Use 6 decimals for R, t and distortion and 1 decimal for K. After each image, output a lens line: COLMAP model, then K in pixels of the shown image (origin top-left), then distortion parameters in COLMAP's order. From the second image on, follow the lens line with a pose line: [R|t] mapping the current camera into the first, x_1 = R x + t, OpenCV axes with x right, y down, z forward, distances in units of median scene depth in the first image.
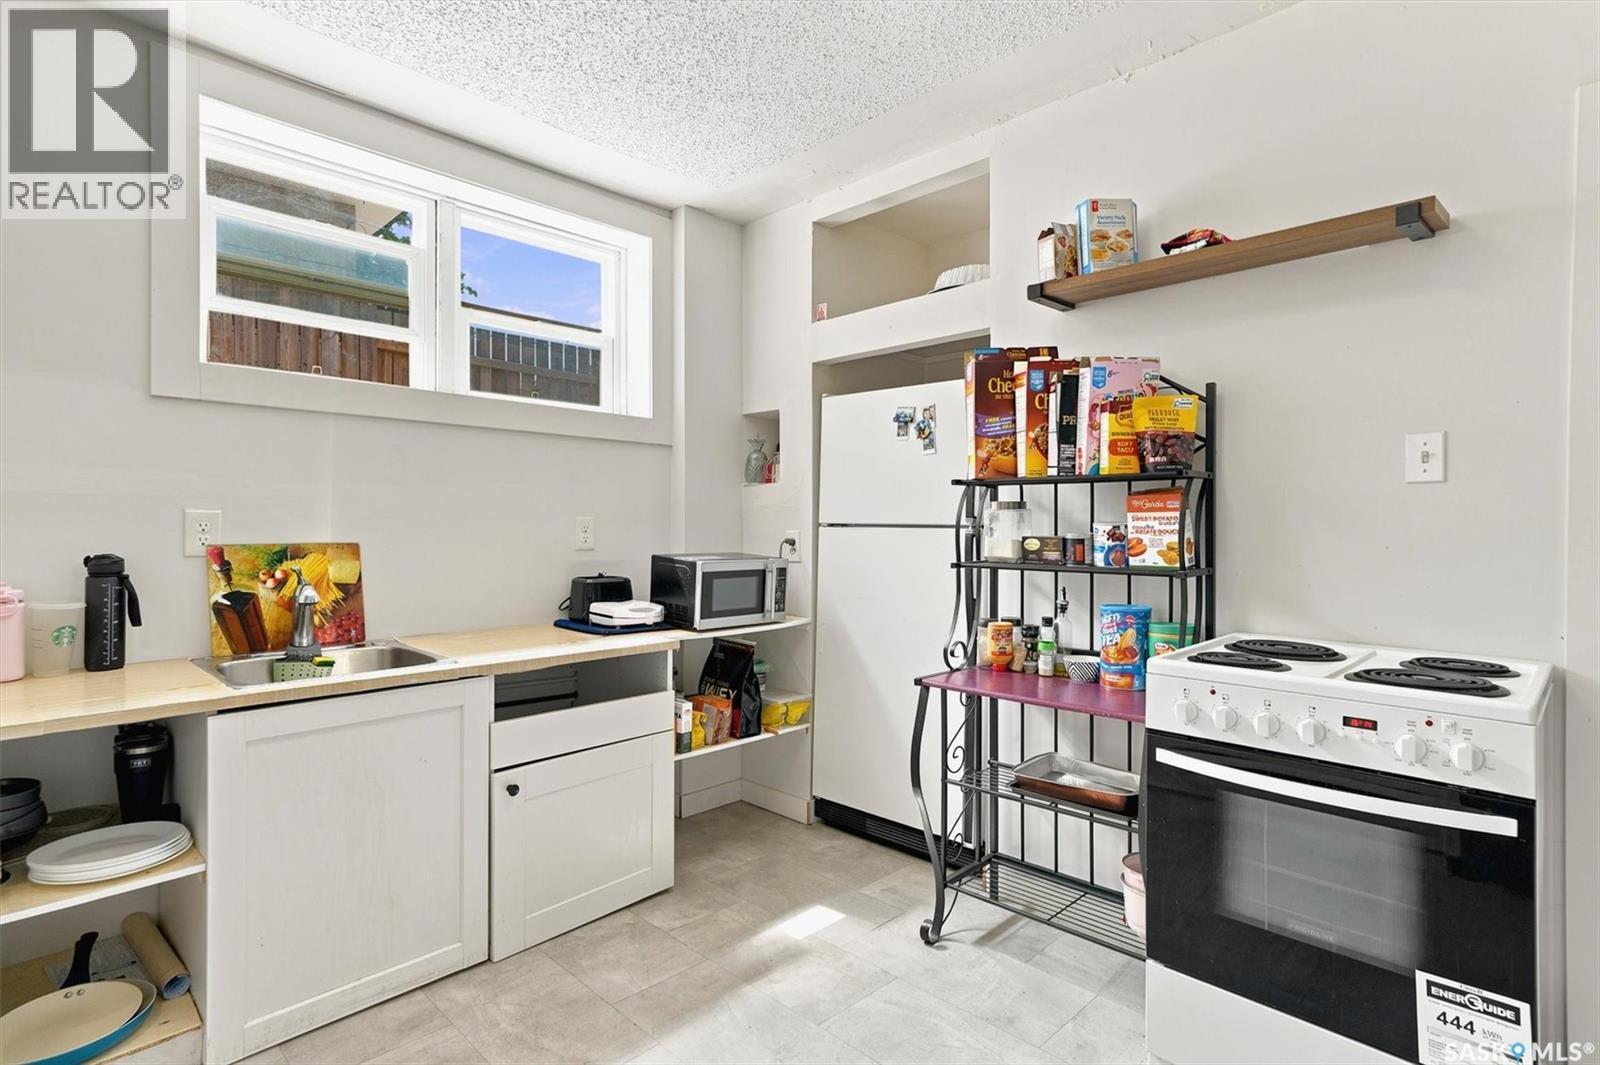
lens RADIAL K [[783.0, 0, 797.3], [0, 783.0, 531.4], [0, 0, 1]] dist [0.003695, 0.002765]
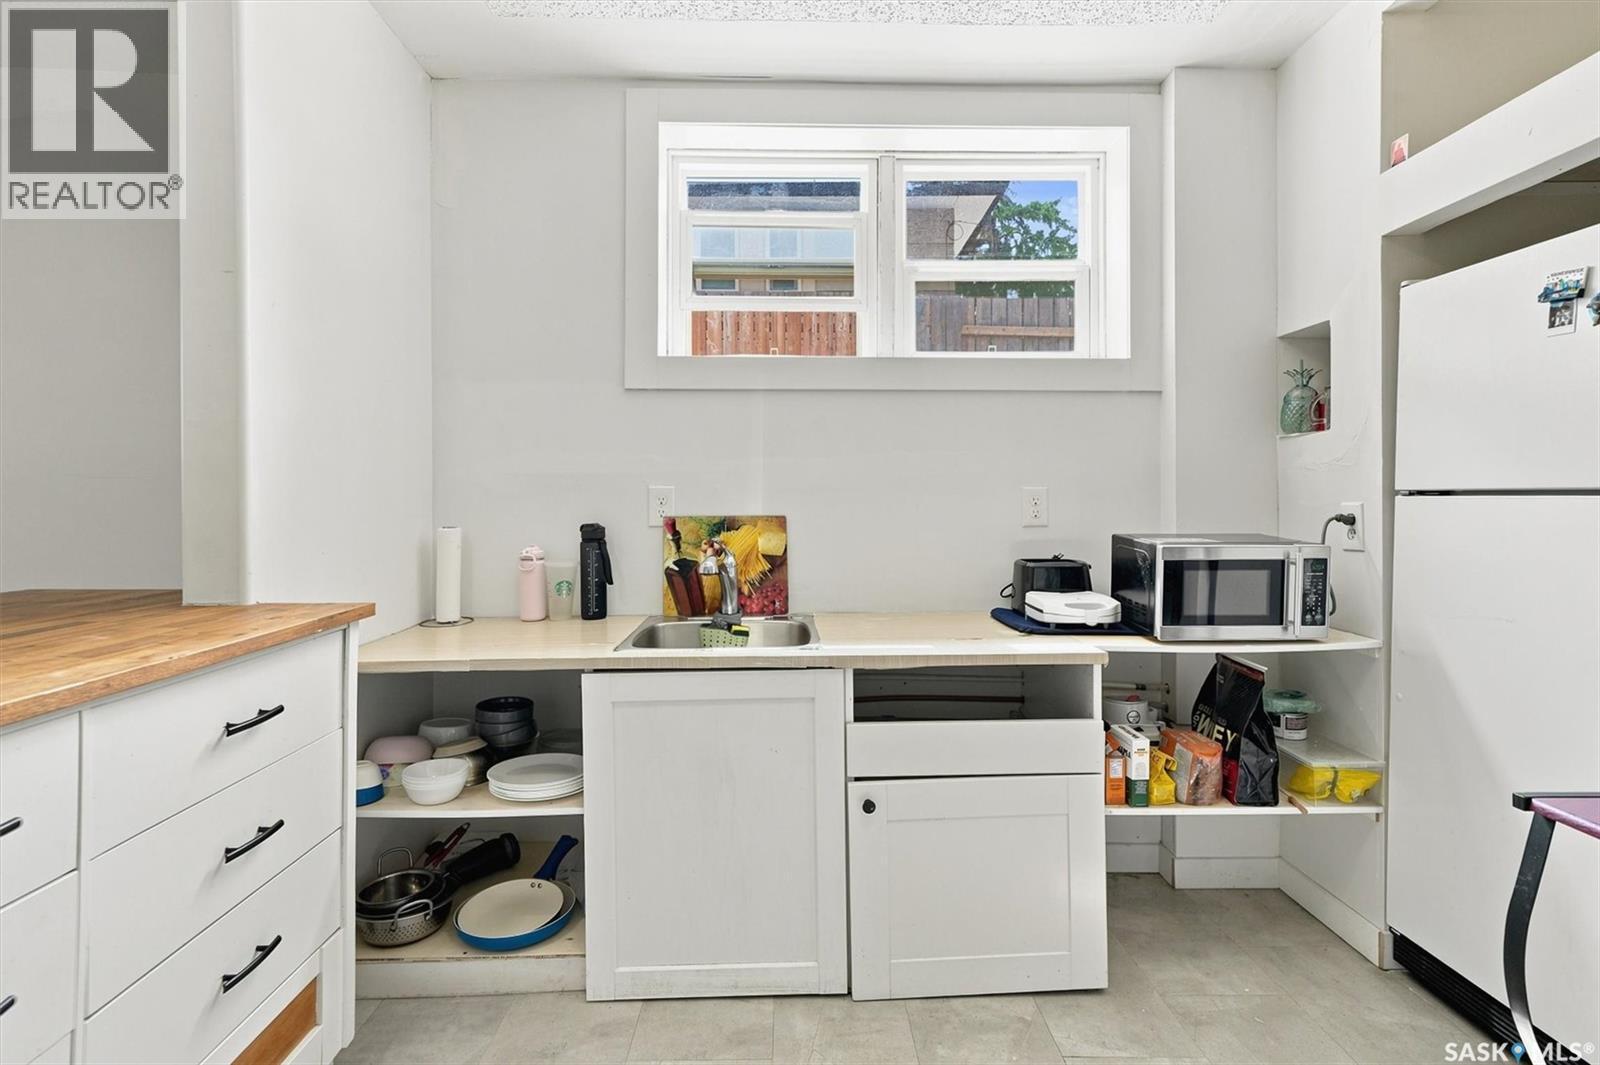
lens RADIAL K [[783.0, 0, 812.5], [0, 783.0, 497.6], [0, 0, 1]] dist [0.003695, 0.002765]
pose [[0.722824, -0.007731, -0.690989, 0.140782], [0.002194, 0.999958, -0.008893, 0.000389], [0.691029, 0.004912, 0.722810, 0.256064]]
